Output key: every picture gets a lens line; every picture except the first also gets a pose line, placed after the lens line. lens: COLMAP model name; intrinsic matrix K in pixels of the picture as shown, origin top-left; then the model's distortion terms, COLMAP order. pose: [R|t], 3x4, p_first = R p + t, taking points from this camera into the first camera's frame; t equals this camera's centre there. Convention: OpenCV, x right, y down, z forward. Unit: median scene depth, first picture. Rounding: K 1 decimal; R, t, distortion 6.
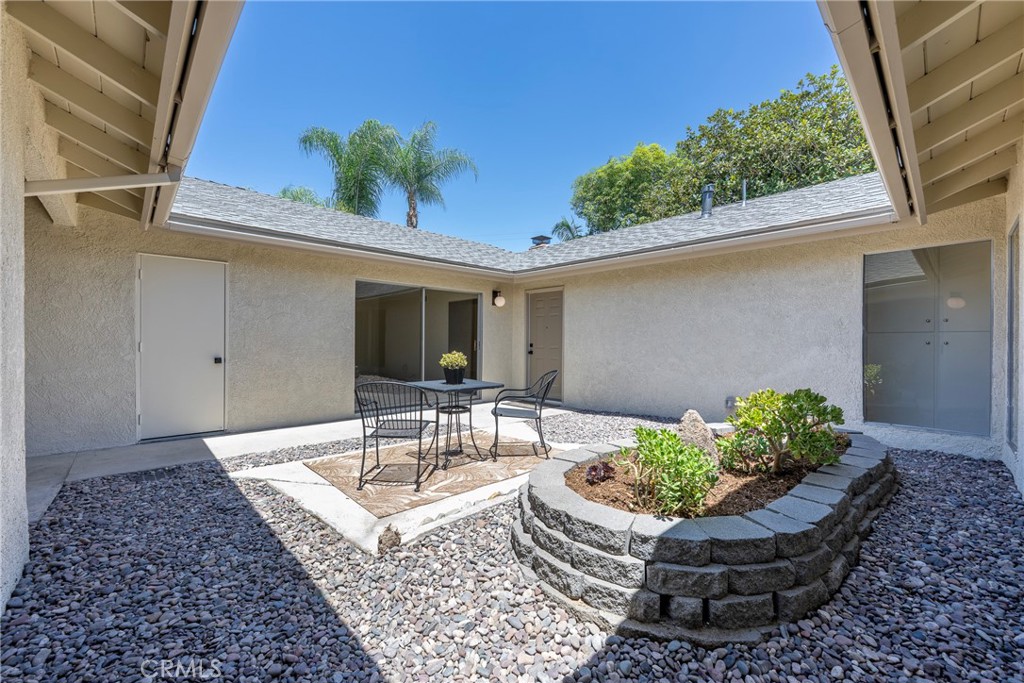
lens RADIAL K [[412.6, 0, 512.0], [0, 412.6, 341.5], [0, 0, 1]] dist [0.001127, 0.000177]
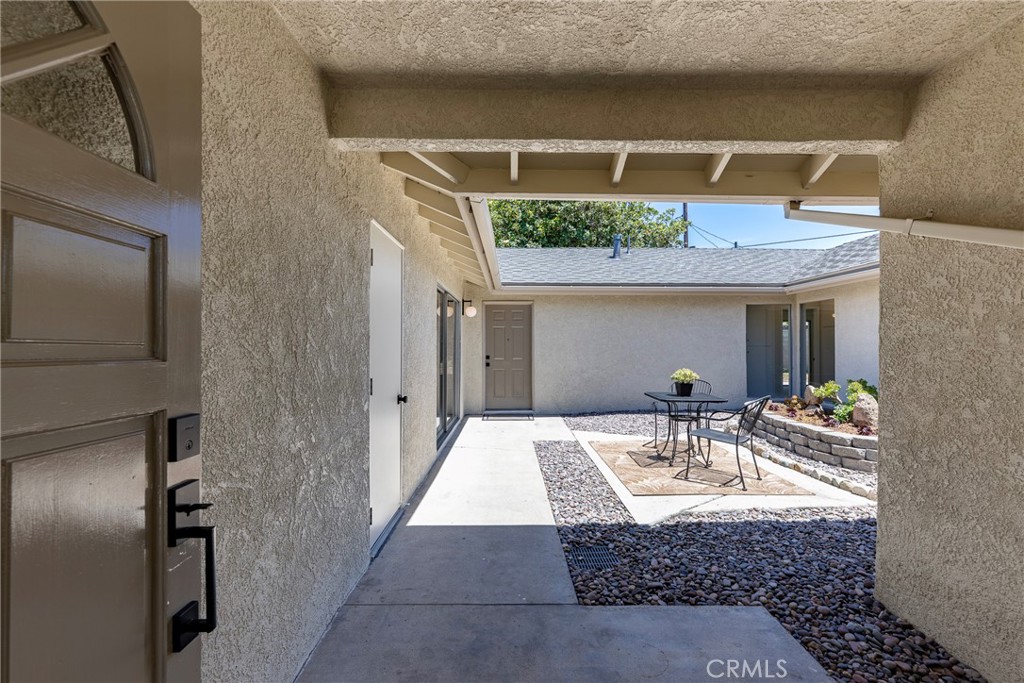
lens RADIAL K [[434.8, 0, 512.0], [0, 434.8, 341.5], [0, 0, 1]] dist [0.001392, 0.000671]
pose [[0.677547, -0.000442, 0.735479, -1.277834], [0.004243, 0.999986, -0.003307, -0.046744], [-0.735467, 0.005361, 0.677539, 0.479441]]
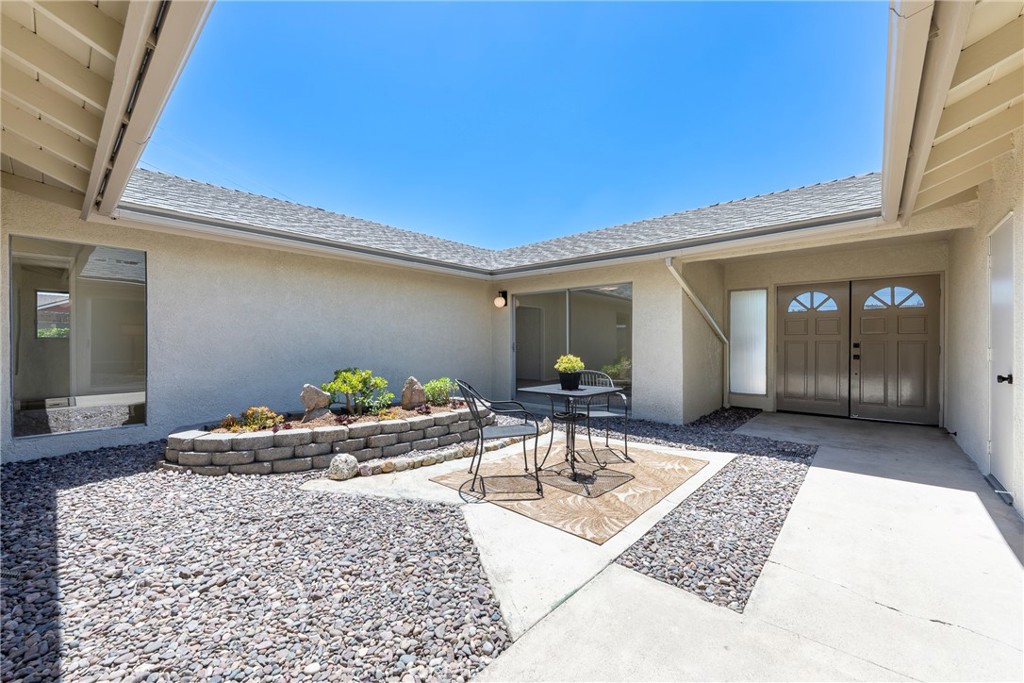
lens RADIAL K [[412.6, 0, 512.0], [0, 412.6, 341.5], [0, 0, 1]] dist [0.001127, 0.000177]
pose [[-0.995862, -0.007492, -0.090574, 0.073880], [-0.006753, 0.999941, -0.008463, 0.001046], [0.090632, -0.007816, -0.995854, 1.790768]]
